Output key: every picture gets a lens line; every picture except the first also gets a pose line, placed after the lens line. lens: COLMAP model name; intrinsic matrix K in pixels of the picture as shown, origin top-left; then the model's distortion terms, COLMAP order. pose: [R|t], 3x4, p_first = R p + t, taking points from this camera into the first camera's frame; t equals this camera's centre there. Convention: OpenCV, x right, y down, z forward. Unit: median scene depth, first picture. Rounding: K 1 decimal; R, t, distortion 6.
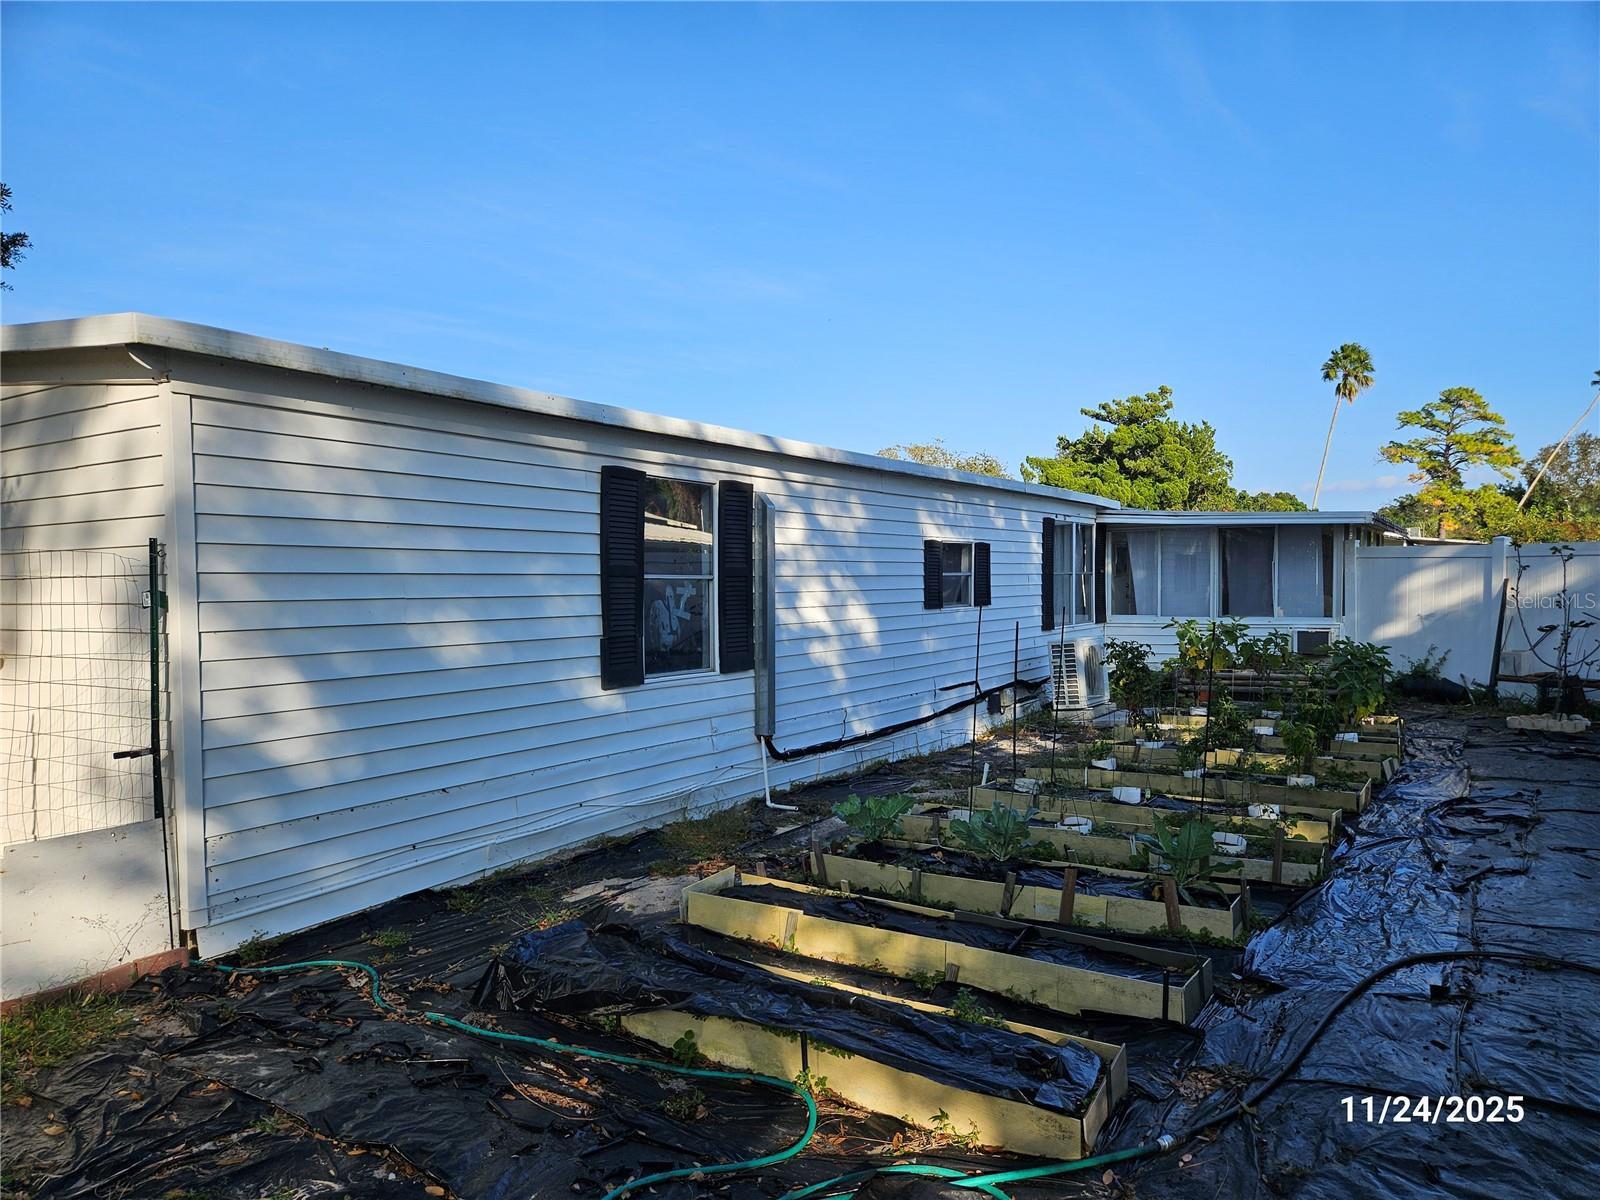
lens RADIAL K [[1047.6, 0, 819.2], [0, 1047.6, 629.3], [0, 0, 1]] dist [0.057015, -0.016508]
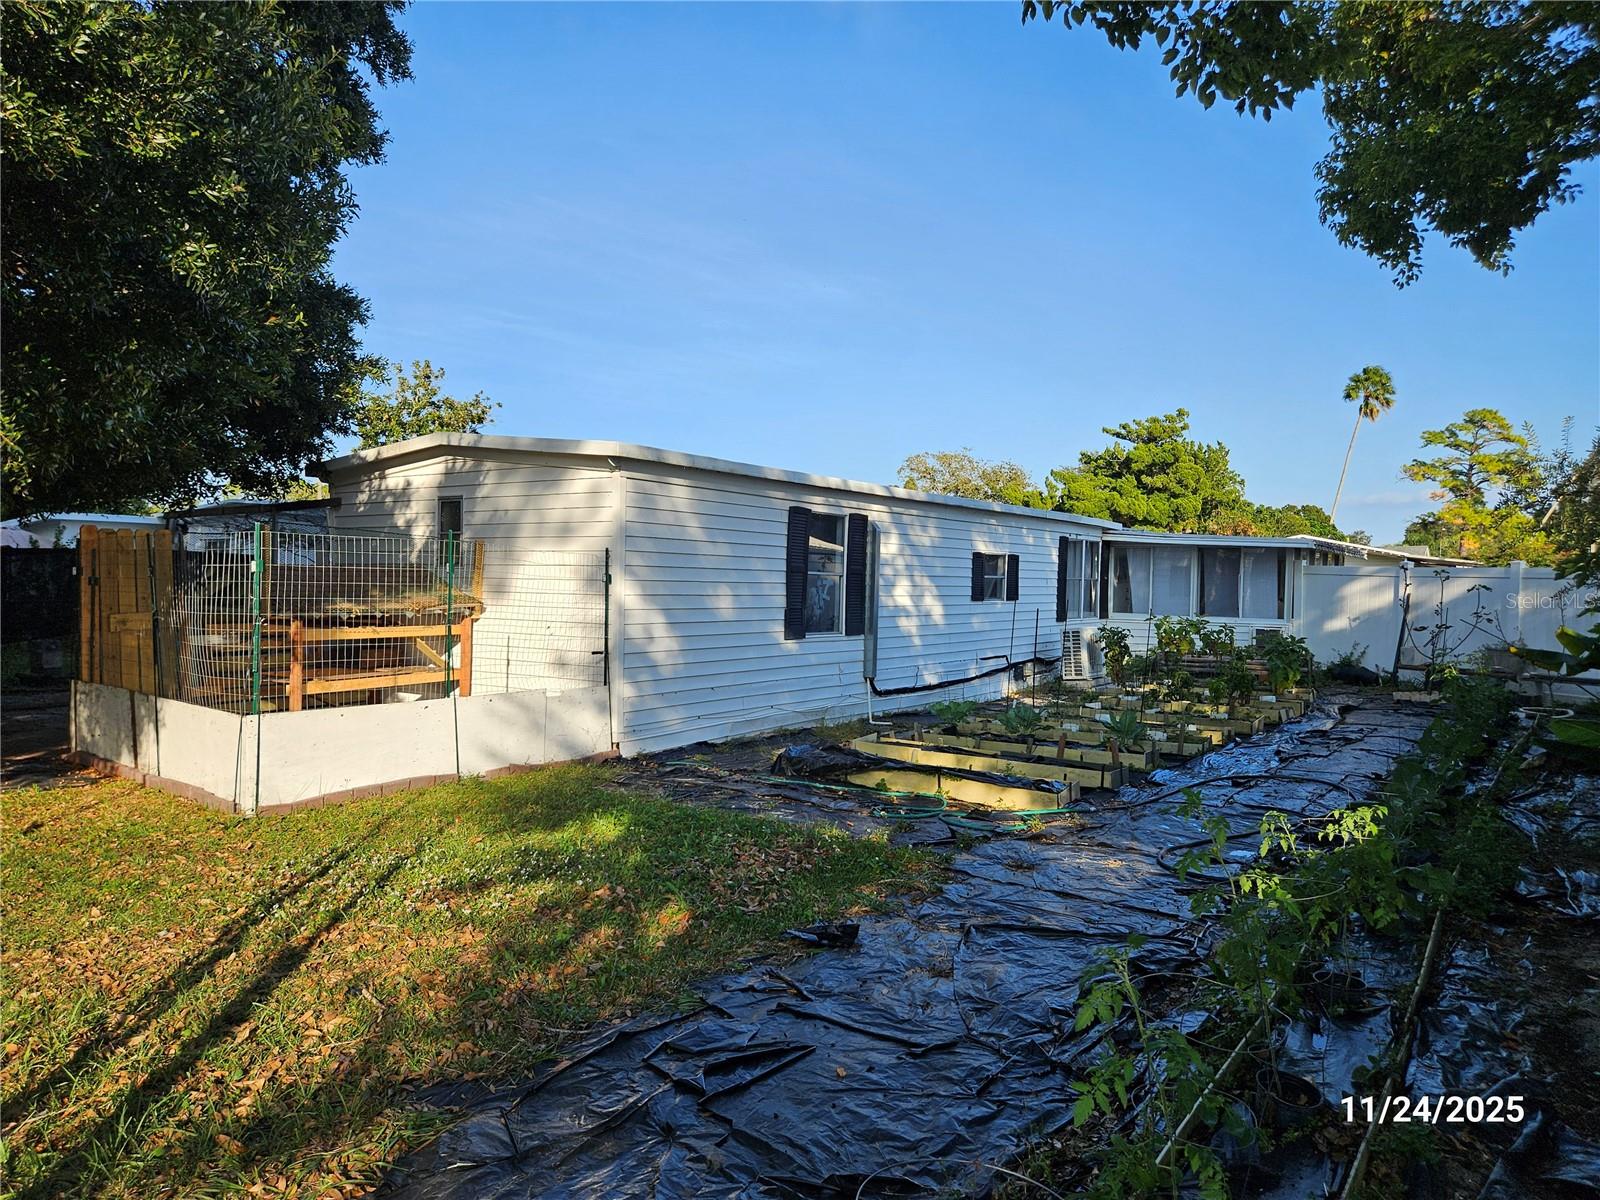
lens RADIAL K [[1047.6, 0, 795.0], [0, 1047.6, 608.1], [0, 0, 1]] dist [0.057015, -0.016508]
pose [[0.998667, 0.031524, -0.040869, -0.085846], [-0.032261, 0.999326, -0.017506, 0.024961], [0.040290, 0.018801, 0.999011, -0.456903]]
